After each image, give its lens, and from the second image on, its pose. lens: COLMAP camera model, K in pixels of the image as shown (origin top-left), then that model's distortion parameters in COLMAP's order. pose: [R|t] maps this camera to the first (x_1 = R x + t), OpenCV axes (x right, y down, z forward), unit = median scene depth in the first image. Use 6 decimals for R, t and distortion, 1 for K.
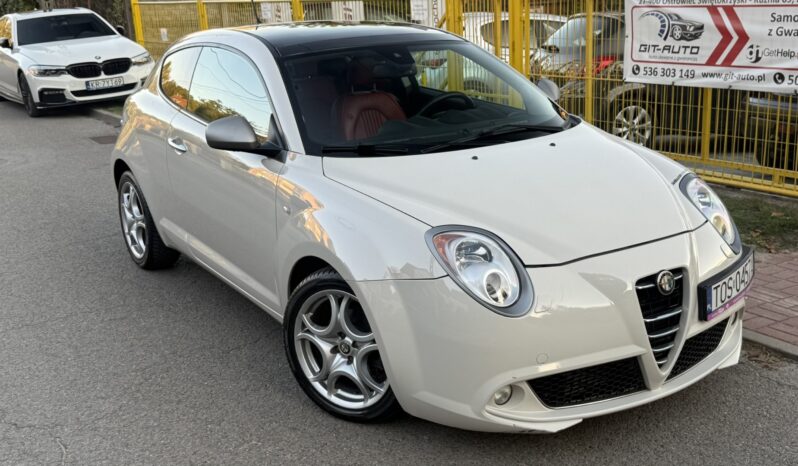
lens RADIAL K [[887.1, 0, 407.2], [0, 887.1, 230.8], [0, 0, 1]] dist [0.218197, -0.566702]
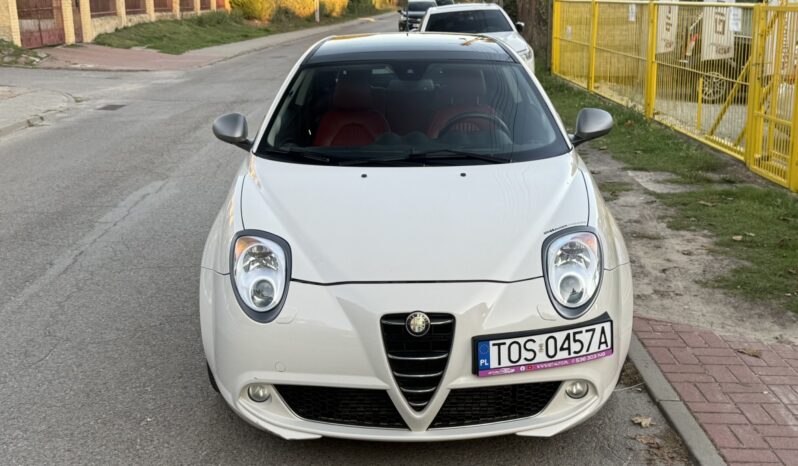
lens RADIAL K [[907.4, 0, 399.0], [0, 907.4, 233.0], [0, 0, 1]] dist [0.197842, -0.483106]
pose [[0.839606, 0.166678, -0.516991, 0.649474], [-0.163948, 0.985131, 0.051351, -0.074671], [0.517863, 0.041645, 0.854449, 0.113774]]
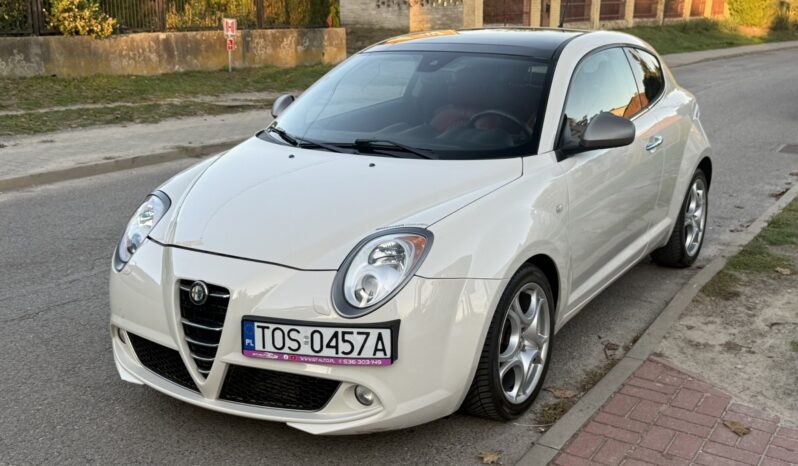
lens RADIAL K [[907.4, 0, 399.0], [0, 907.4, 233.0], [0, 0, 1]] dist [0.197842, -0.483106]
pose [[0.432696, 0.256794, -0.864194, 1.066998], [-0.253264, 0.954597, 0.156850, -0.191629], [0.865235, 0.151001, 0.478087, 0.584449]]
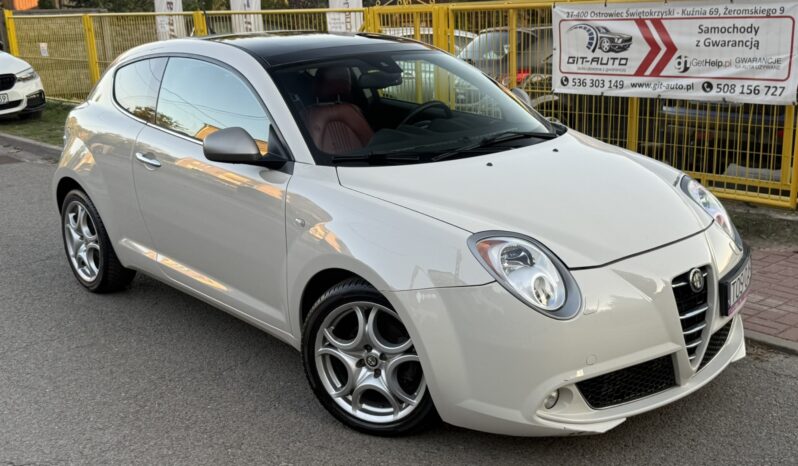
lens RADIAL K [[887.1, 0, 407.2], [0, 887.1, 230.8], [0, 0, 1]] dist [0.218197, -0.566702]
pose [[0.988859, -0.031844, 0.145410, -0.159053], [0.034384, 0.999296, -0.014988, 0.004514], [-0.144831, 0.019821, 0.989258, 0.021948]]
